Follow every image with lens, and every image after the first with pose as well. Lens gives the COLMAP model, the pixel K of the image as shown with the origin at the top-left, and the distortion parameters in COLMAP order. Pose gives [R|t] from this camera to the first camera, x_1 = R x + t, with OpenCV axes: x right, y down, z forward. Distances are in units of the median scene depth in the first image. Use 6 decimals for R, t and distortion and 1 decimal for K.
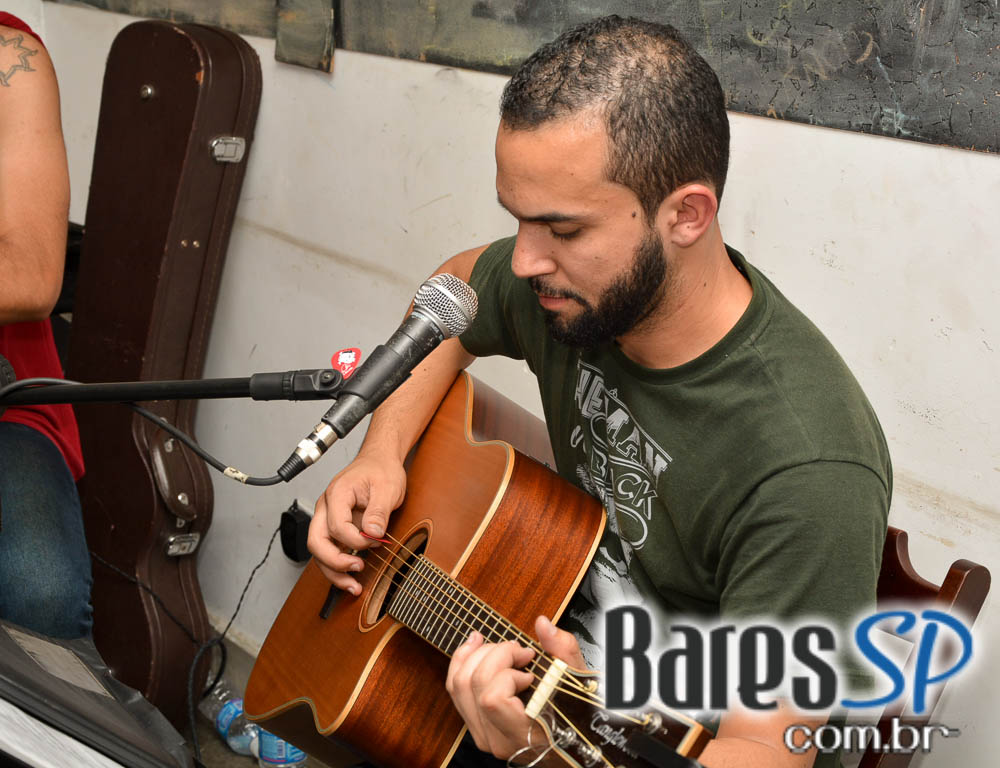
lens RADIAL K [[2408.0, 0, 500.3], [0, 2408.0, 385.8], [0, 0, 1]] dist [-0.046984, 0.000000]
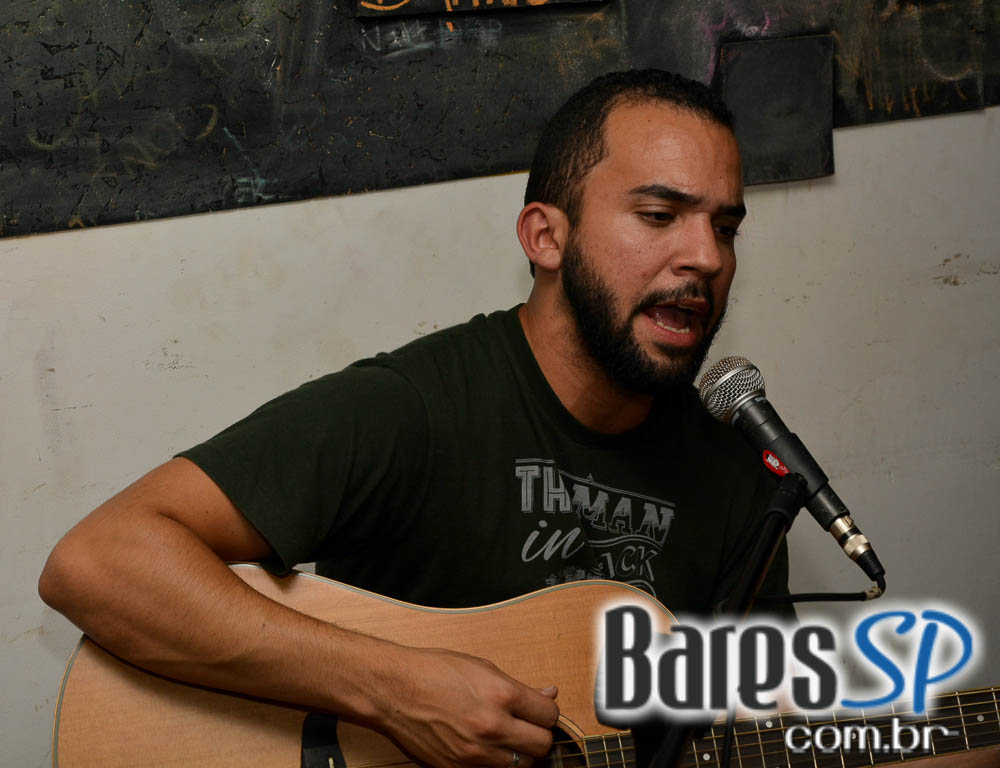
lens RADIAL K [[2621.6, 0, 501.8], [0, 2621.6, 382.9], [0, 0, 1]] dist [-0.038636, 0.000000]
pose [[-0.070902, -0.197125, 0.977811, -0.814178], [0.262237, 0.942112, 0.208943, -0.212080], [-0.962395, 0.271233, -0.015104, 0.868340]]
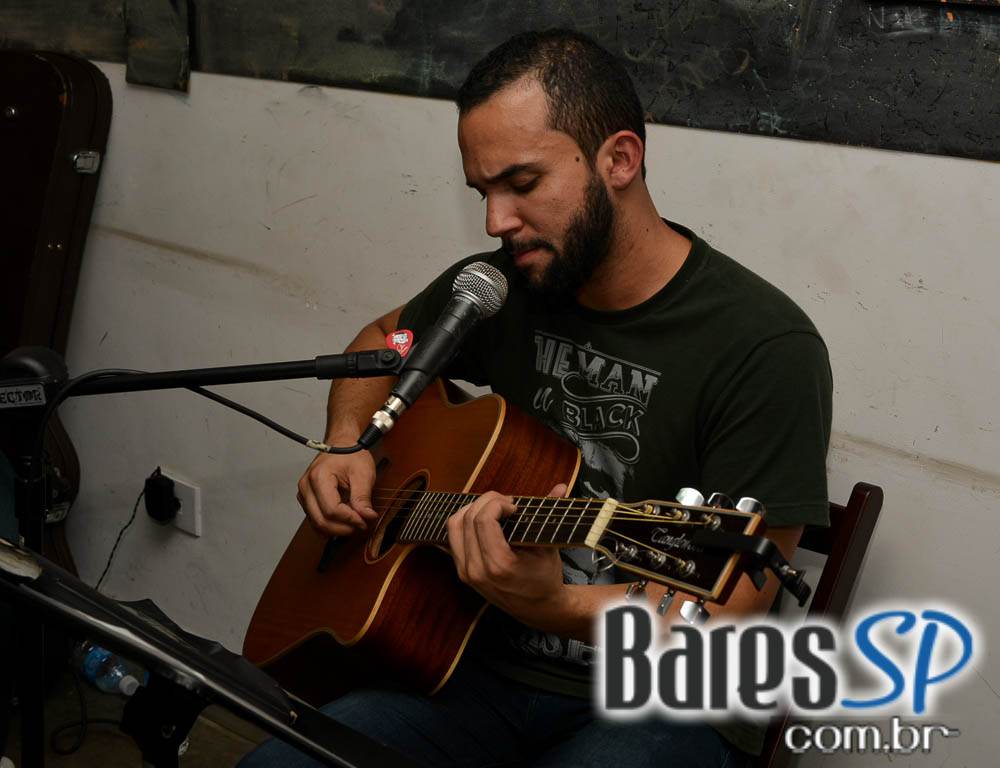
lens RADIAL K [[2042.7, 0, 498.2], [0, 2042.7, 383.0], [0, 0, 1]] dist [-0.057940, 0.000000]
pose [[0.975818, -0.049847, 0.212825, -0.178185], [0.046591, 0.998708, 0.020288, -0.006338], [-0.213561, -0.009882, 0.976880, 0.028241]]
